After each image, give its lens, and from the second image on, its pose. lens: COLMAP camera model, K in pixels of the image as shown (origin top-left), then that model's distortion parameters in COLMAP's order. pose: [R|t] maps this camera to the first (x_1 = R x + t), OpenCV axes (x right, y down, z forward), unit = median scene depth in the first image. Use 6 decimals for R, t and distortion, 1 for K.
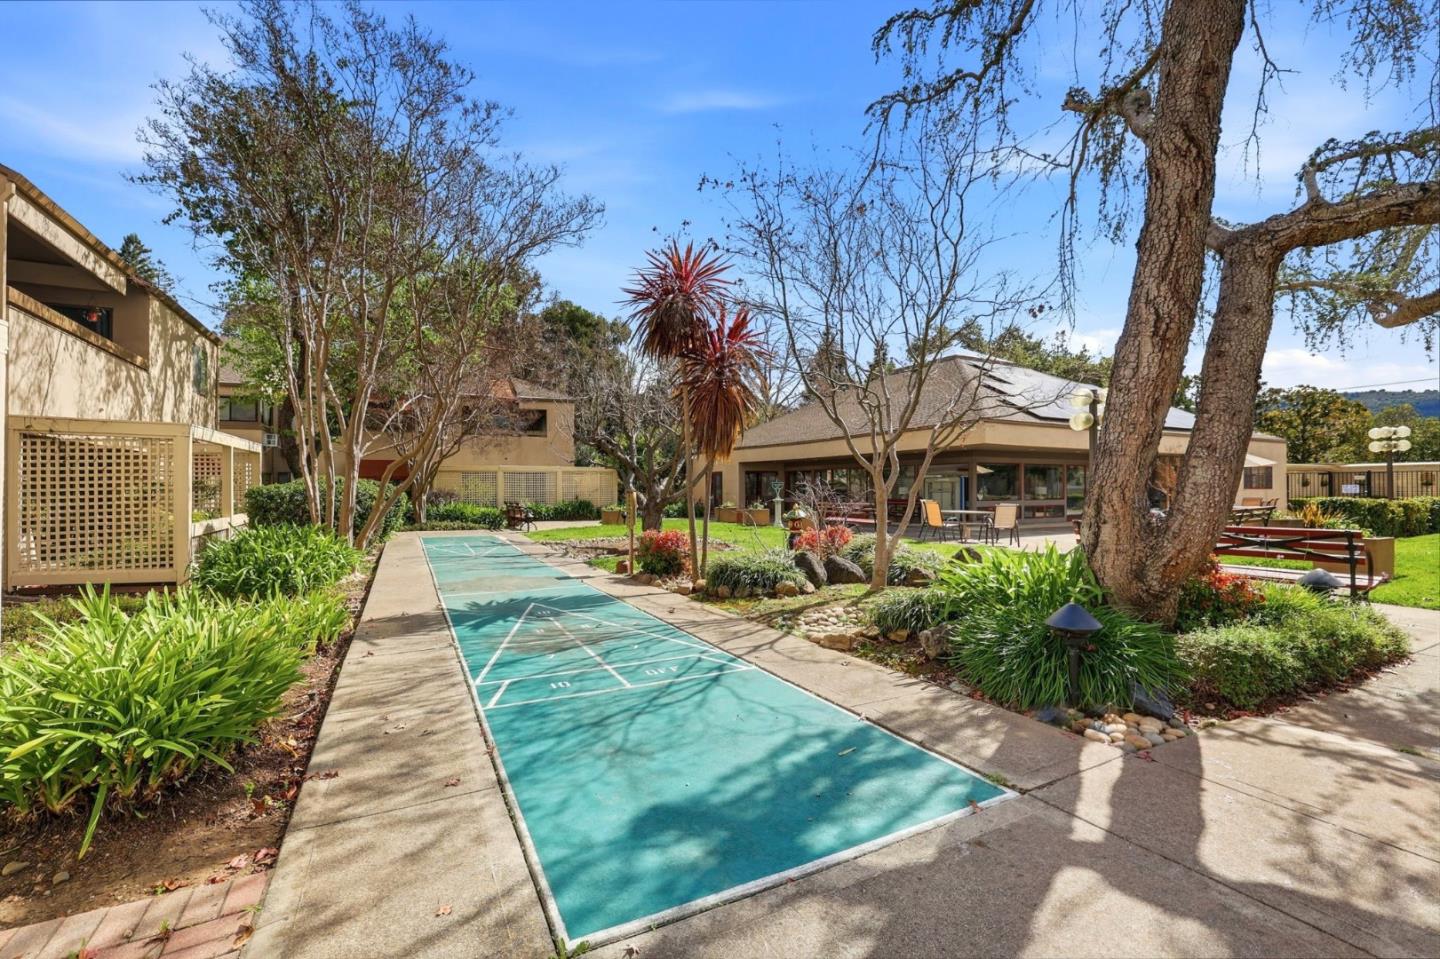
lens RADIAL K [[624.0, 0, 717.1], [0, 624.0, 473.3], [0, 0, 1]] dist [-0.045307, 0.016520]
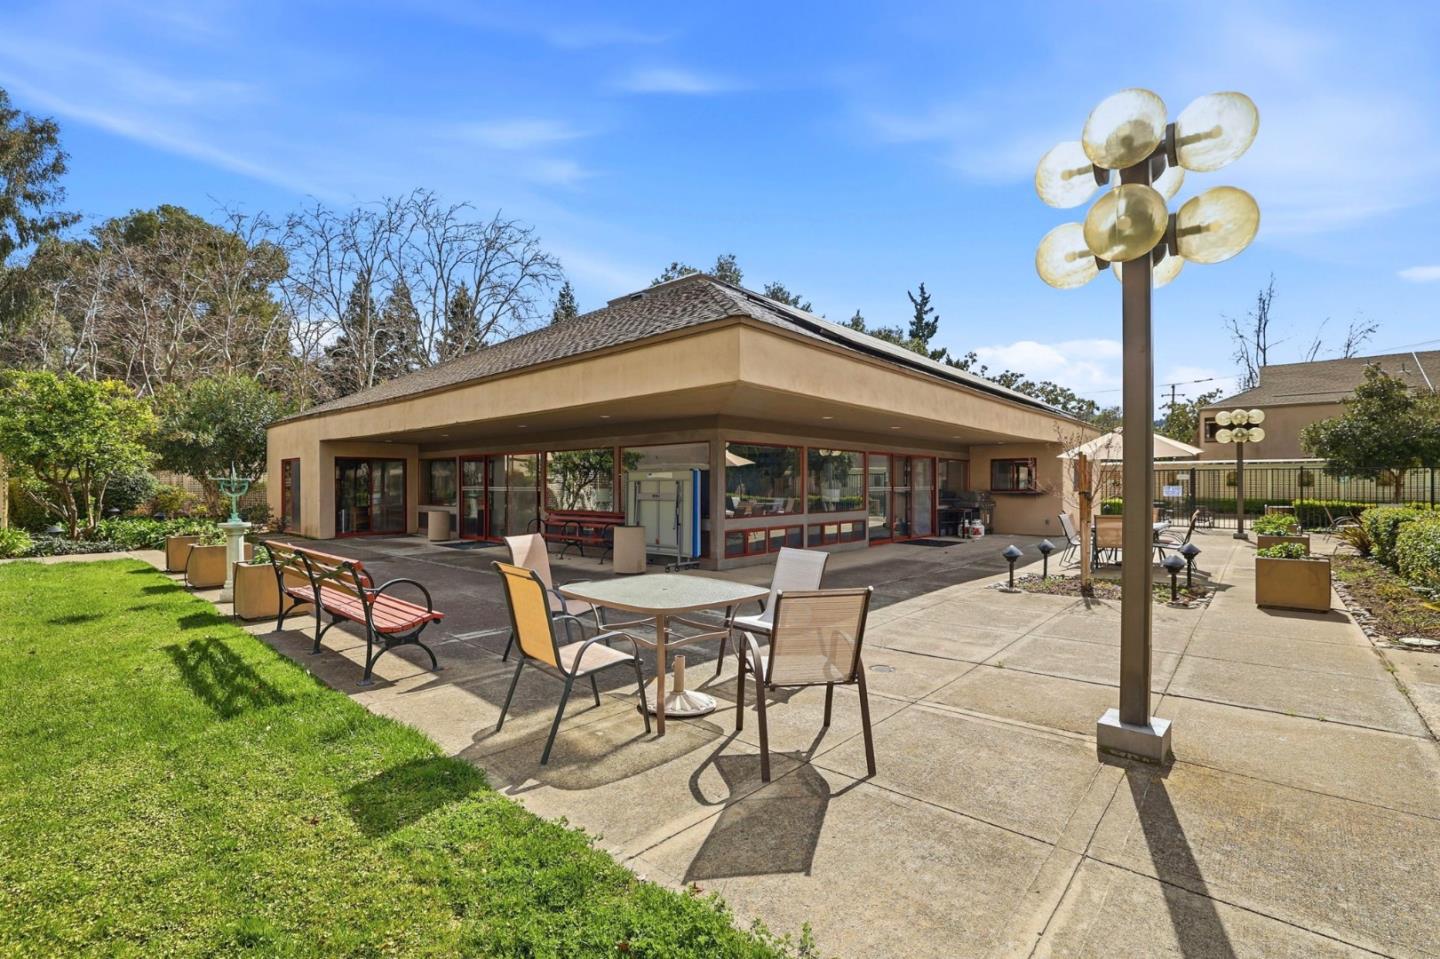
lens RADIAL K [[624.0, 0, 717.1], [0, 624.0, 473.3], [0, 0, 1]] dist [-0.045307, 0.016520]
pose [[0.934325, 0.009540, 0.356294, 0.226201], [-0.011150, 0.999935, 0.002465, 0.007533], [-0.356247, -0.006275, 0.934371, 0.510385]]
